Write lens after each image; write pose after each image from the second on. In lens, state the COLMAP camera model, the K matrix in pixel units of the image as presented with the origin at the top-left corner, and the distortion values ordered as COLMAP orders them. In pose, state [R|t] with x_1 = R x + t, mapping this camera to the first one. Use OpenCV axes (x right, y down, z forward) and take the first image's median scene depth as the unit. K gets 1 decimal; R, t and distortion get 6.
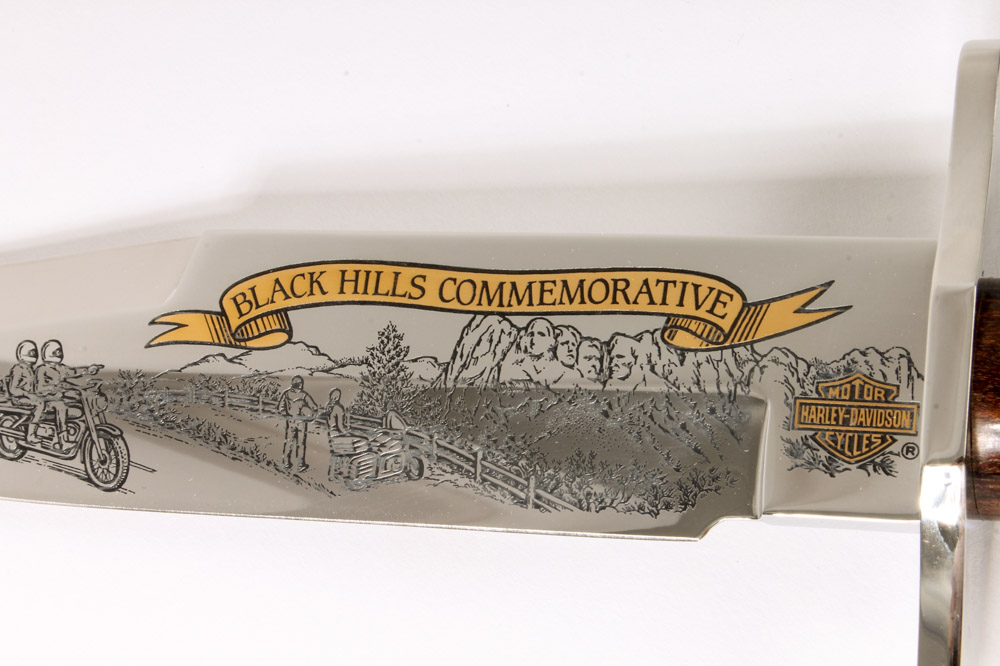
lens RADIAL K [[2311.2, 0, 529.5], [0, 2311.2, 355.7], [0, 0, 1]] dist [0.053141, 0.000000]
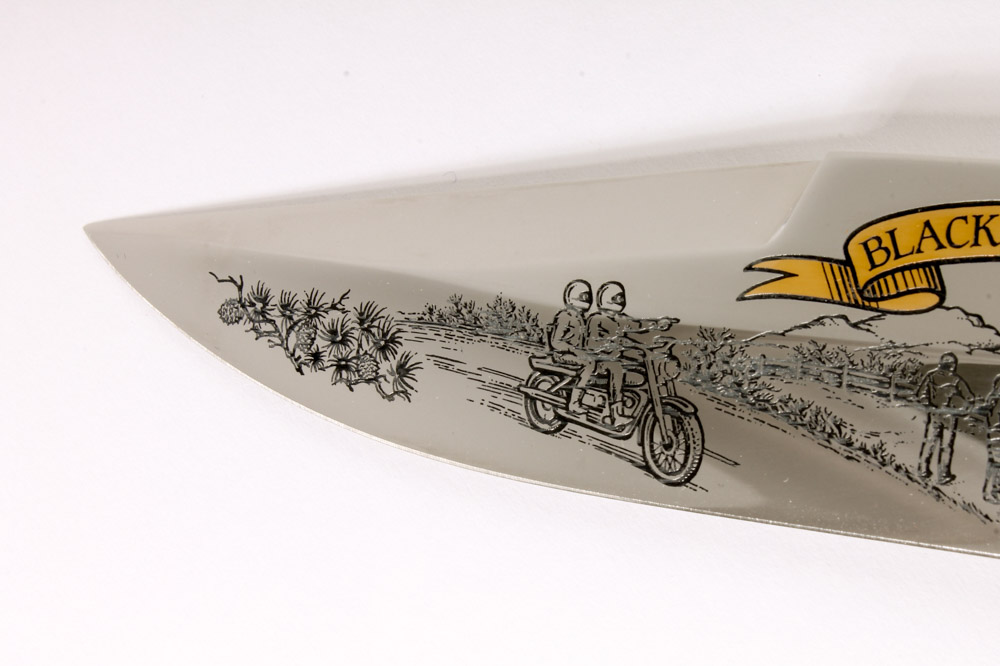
lens RADIAL K [[2311.2, 0, 507.9], [0, 2311.2, 335.7], [0, 0, 1]] dist [0.053141, 0.000000]
pose [[0.981328, 0.084787, -0.172643, -0.111972], [-0.088528, 0.995974, -0.014071, 0.026019], [0.170755, 0.029092, 0.984884, 0.254114]]
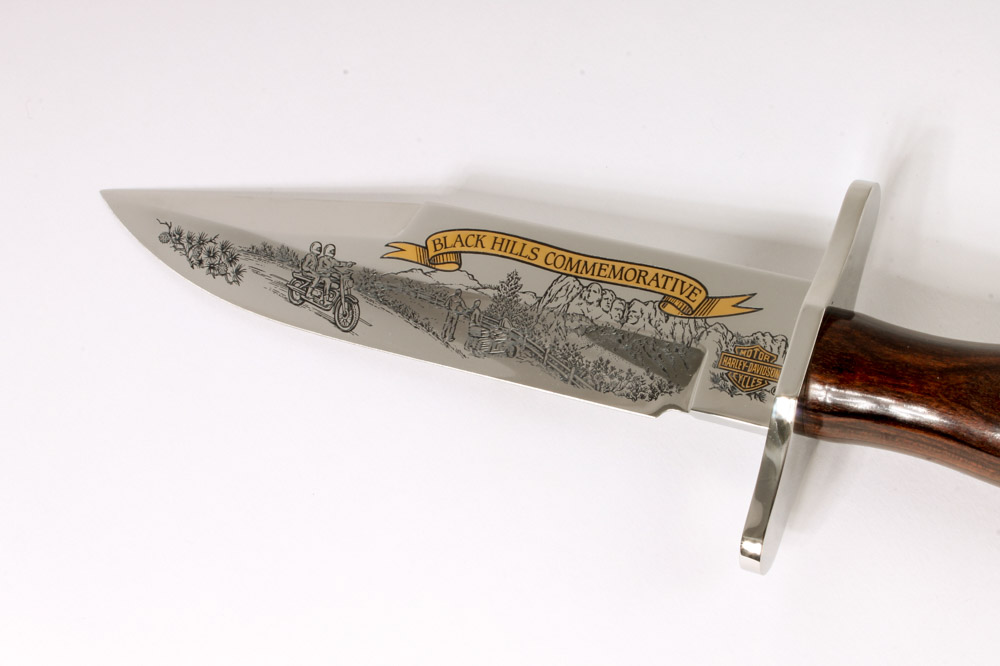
lens RADIAL K [[1762.0, 0, 499.0], [0, 1762.0, 338.4], [0, 0, 1]] dist [-0.017581, 0.000000]
pose [[0.975345, 0.204710, -0.082437, 0.051626], [-0.206081, 0.978499, -0.008398, 0.051952], [0.078945, 0.025179, 0.996561, -0.370189]]
